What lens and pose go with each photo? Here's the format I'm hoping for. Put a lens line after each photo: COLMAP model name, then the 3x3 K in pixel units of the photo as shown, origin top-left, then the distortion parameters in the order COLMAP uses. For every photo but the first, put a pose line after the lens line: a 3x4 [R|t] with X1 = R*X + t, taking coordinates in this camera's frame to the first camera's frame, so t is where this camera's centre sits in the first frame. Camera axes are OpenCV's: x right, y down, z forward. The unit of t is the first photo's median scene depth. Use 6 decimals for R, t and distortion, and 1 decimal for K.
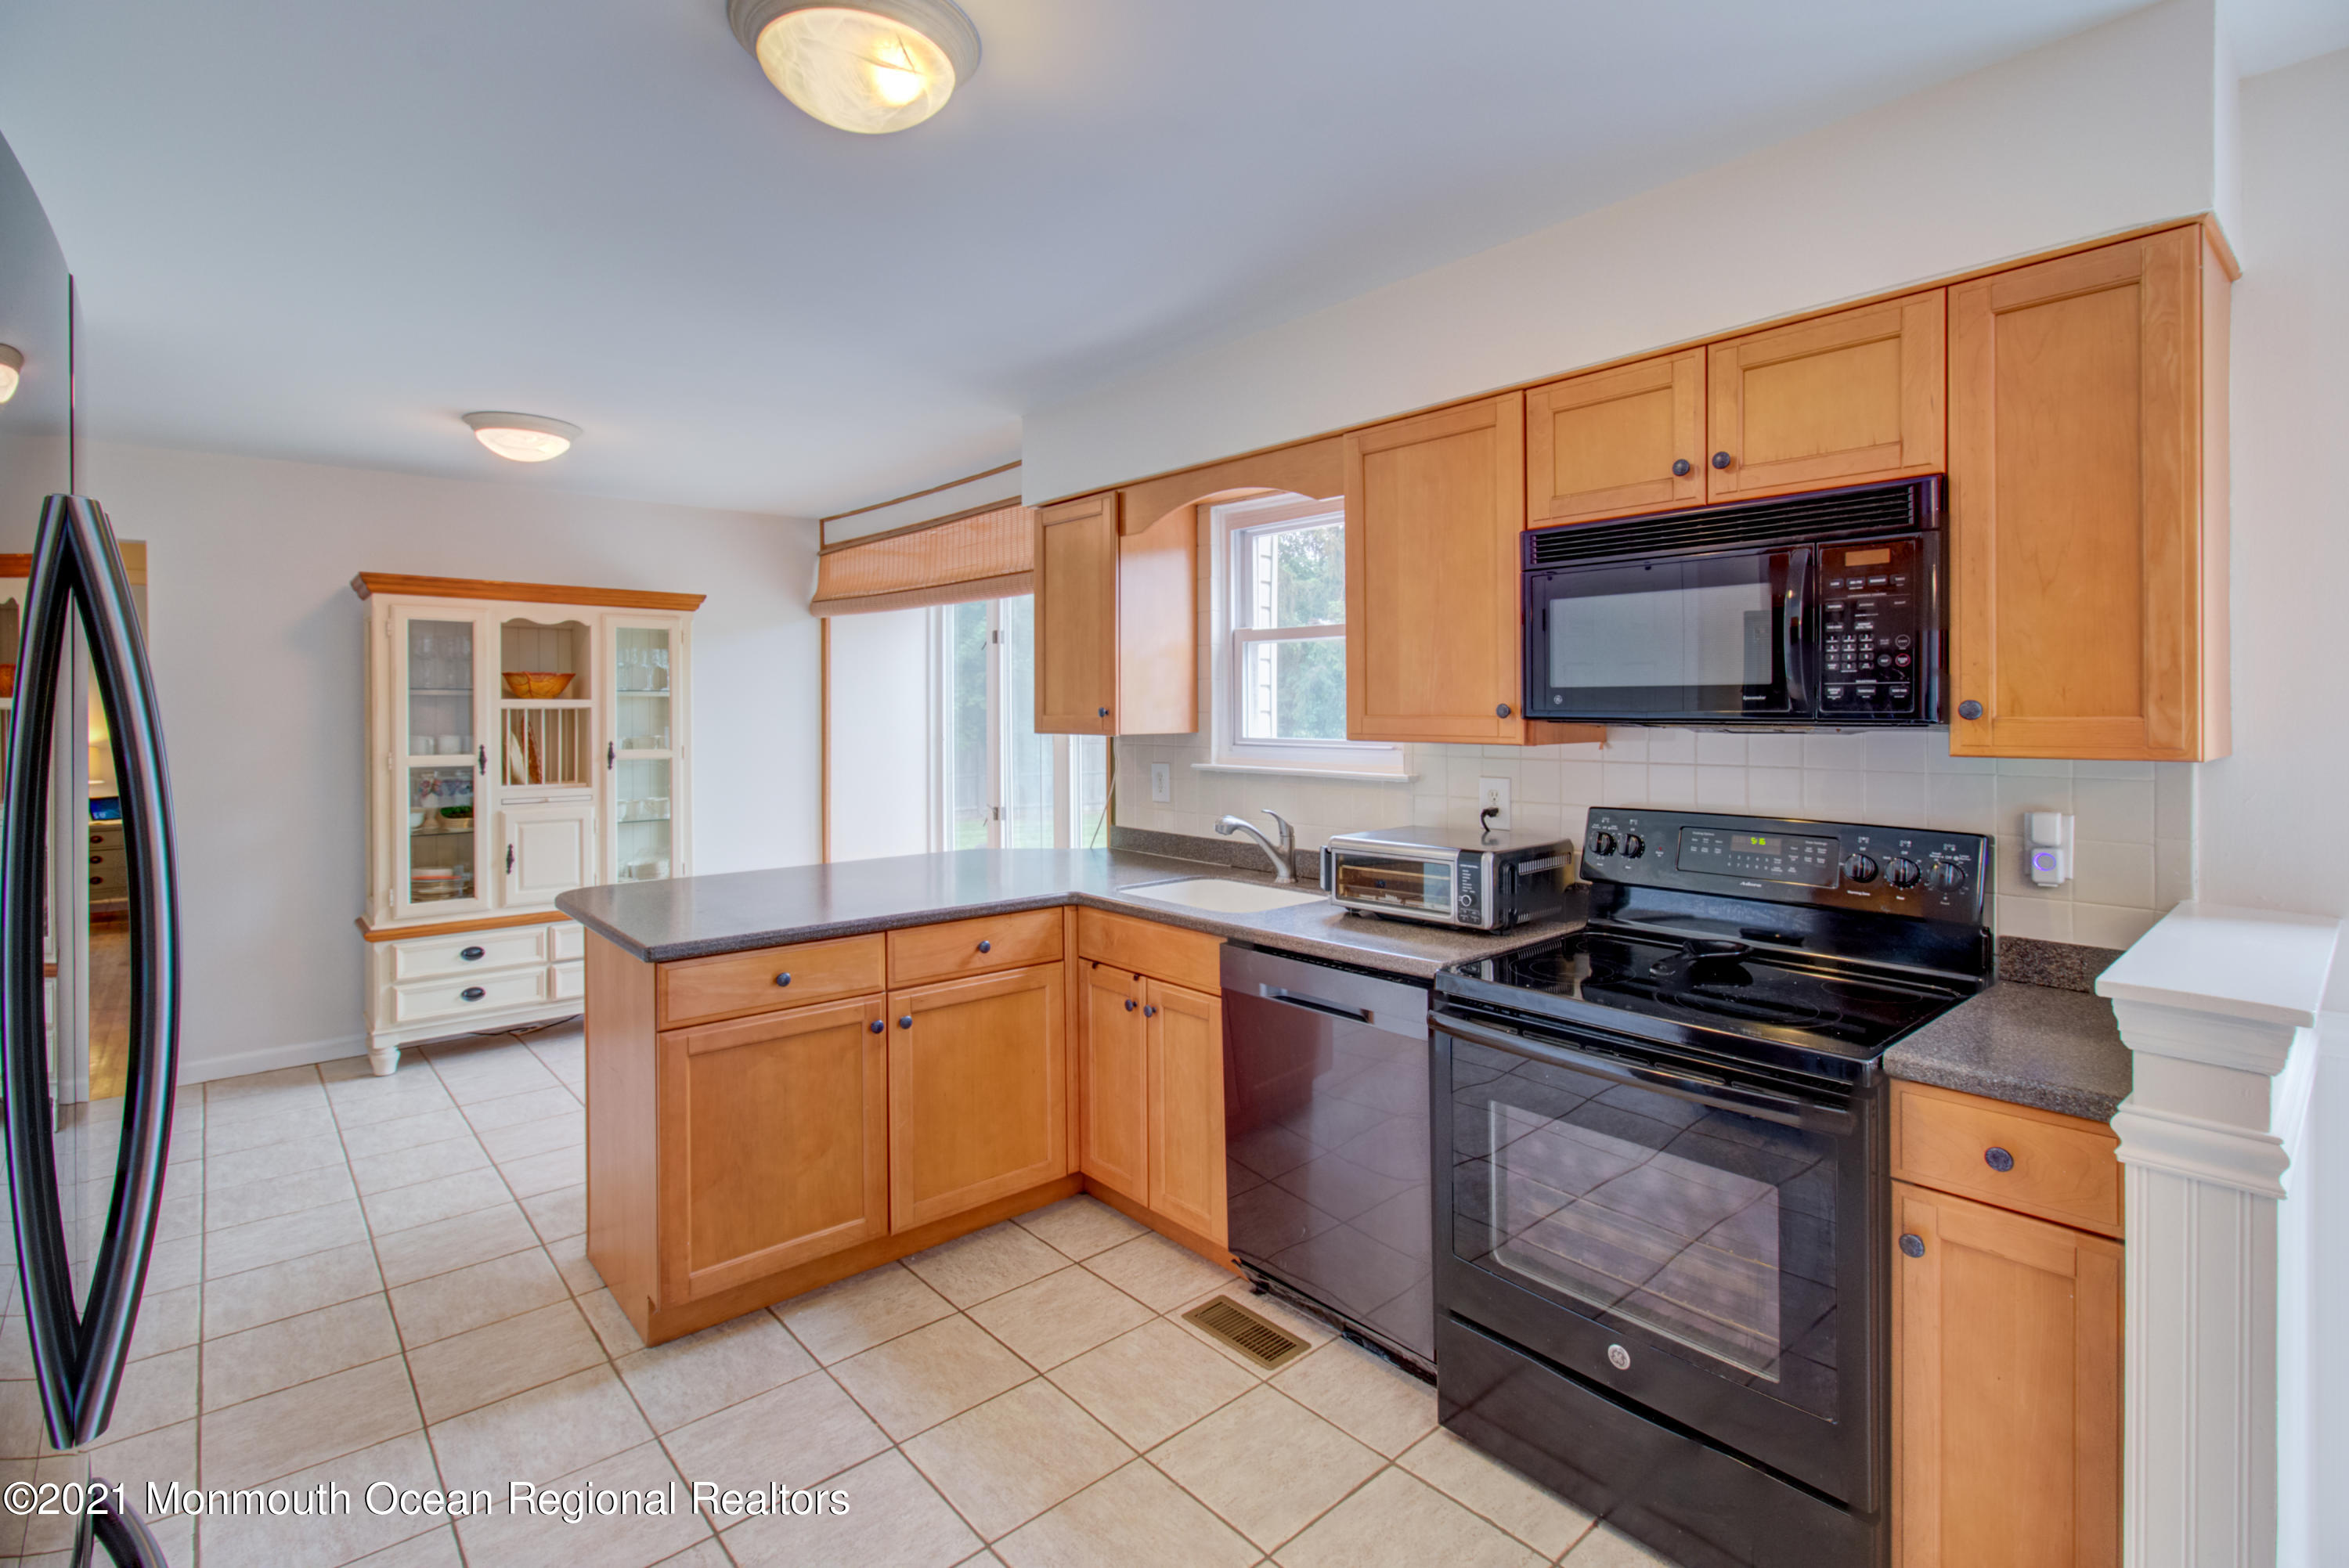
lens RADIAL K [[1102.7, 0, 1210.6], [0, 1102.7, 710.1], [0, 0, 1]] dist [-0.012952, 0.000641]
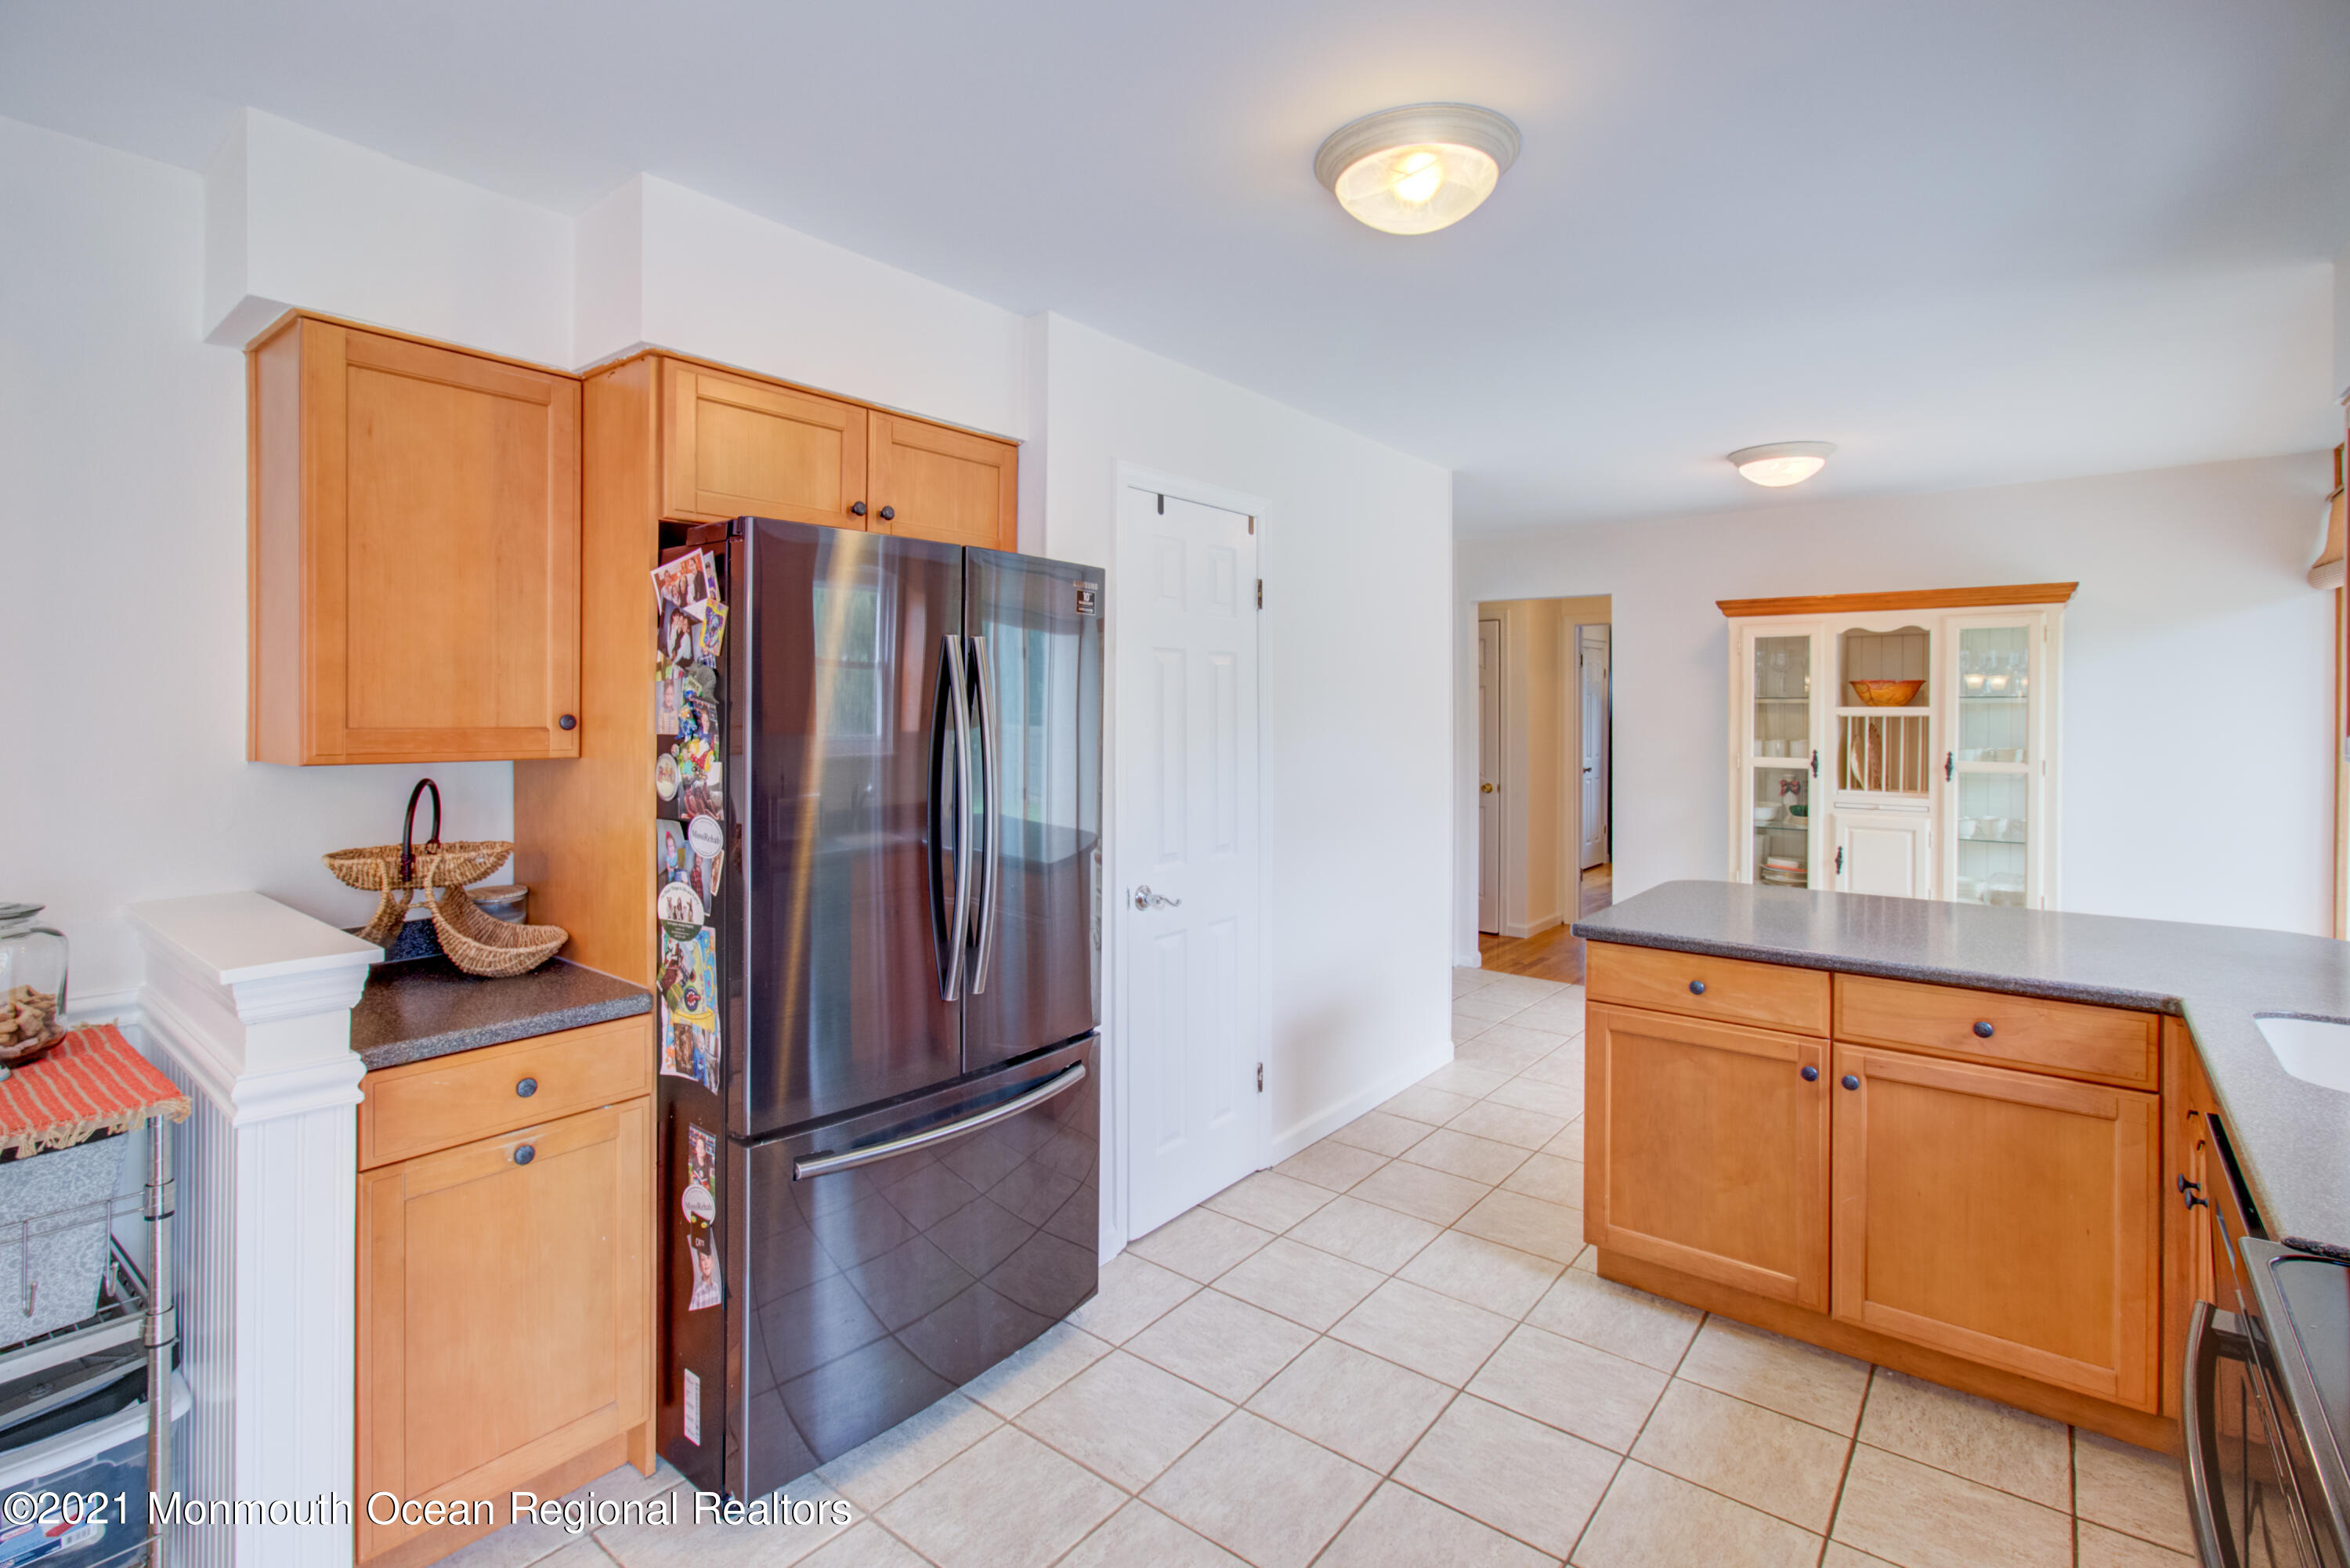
lens RADIAL K [[1100.0, 0, 1142.4], [0, 1100.0, 725.1], [0, 0, 1]] dist [-0.000236, 0.000076]
pose [[0.142794, 0.014449, -0.989647, 0.506807], [-0.003708, 0.999894, 0.014063, -0.008233], [0.989745, 0.001661, 0.142832, 0.331715]]
